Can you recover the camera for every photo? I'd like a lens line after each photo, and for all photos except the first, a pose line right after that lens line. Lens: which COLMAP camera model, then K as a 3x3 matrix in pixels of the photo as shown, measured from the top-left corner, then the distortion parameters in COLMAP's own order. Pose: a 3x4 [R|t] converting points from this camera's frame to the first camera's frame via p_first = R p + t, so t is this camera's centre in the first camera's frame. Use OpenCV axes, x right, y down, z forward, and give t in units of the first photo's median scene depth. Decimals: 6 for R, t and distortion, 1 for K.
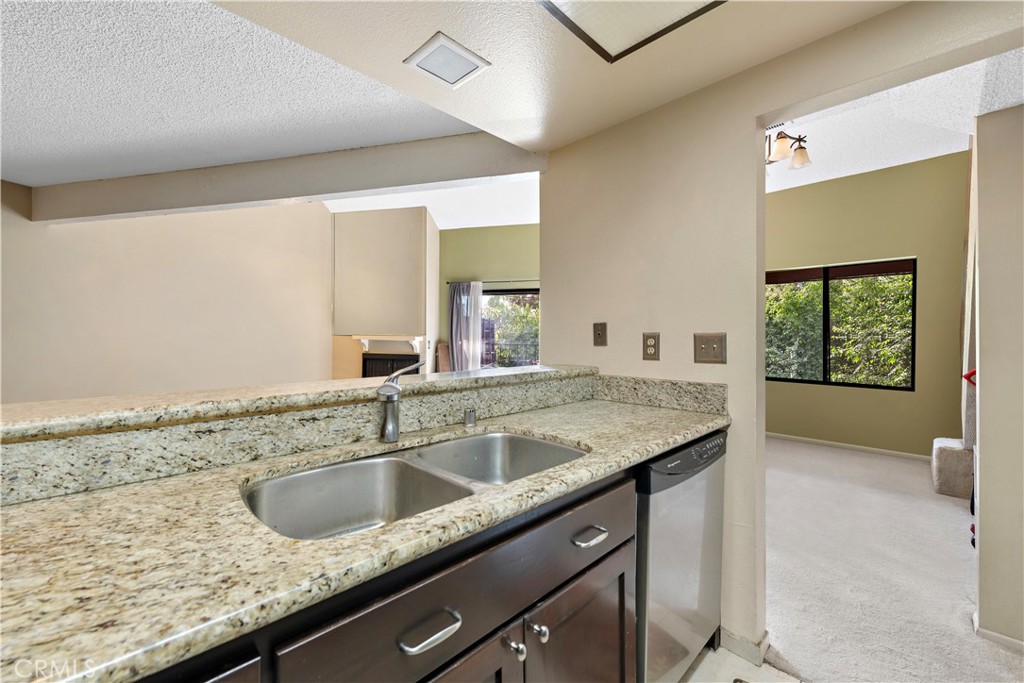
lens RADIAL K [[398.9, 0, 518.1], [0, 398.9, 339.2], [0, 0, 1]] dist [0.004698, -0.000064]
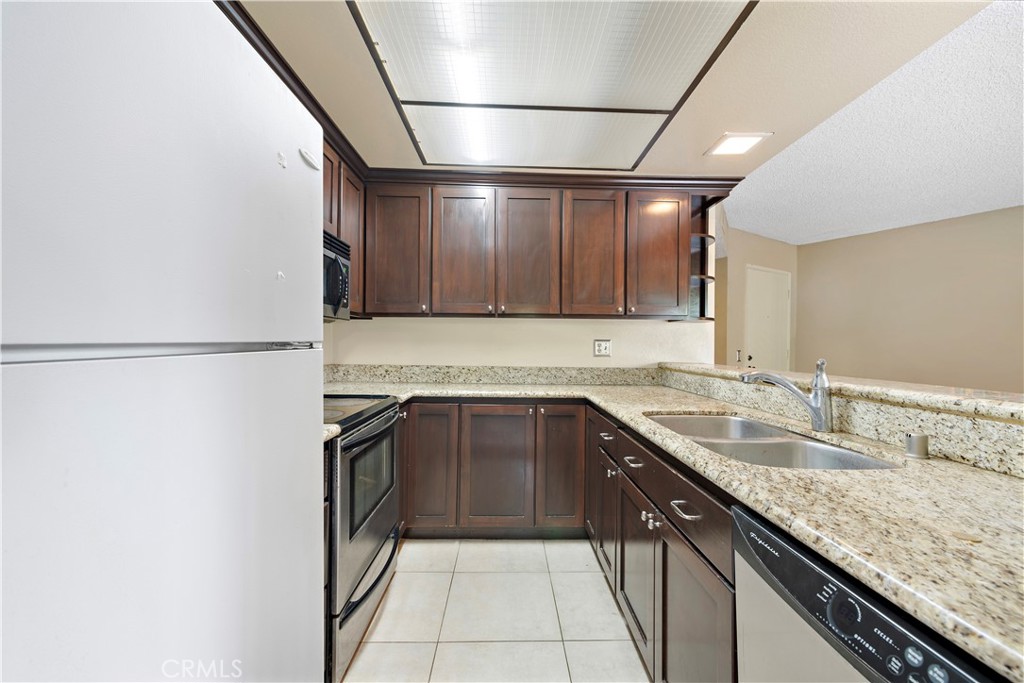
lens RADIAL K [[398.9, 0, 507.8], [0, 398.9, 342.8], [0, 0, 1]] dist [0.004698, -0.000064]
pose [[-0.691951, -0.004199, -0.721933, 0.974821], [-0.004847, 0.999988, -0.001170, 0.013245], [0.721929, 0.002690, -0.691962, 1.016905]]
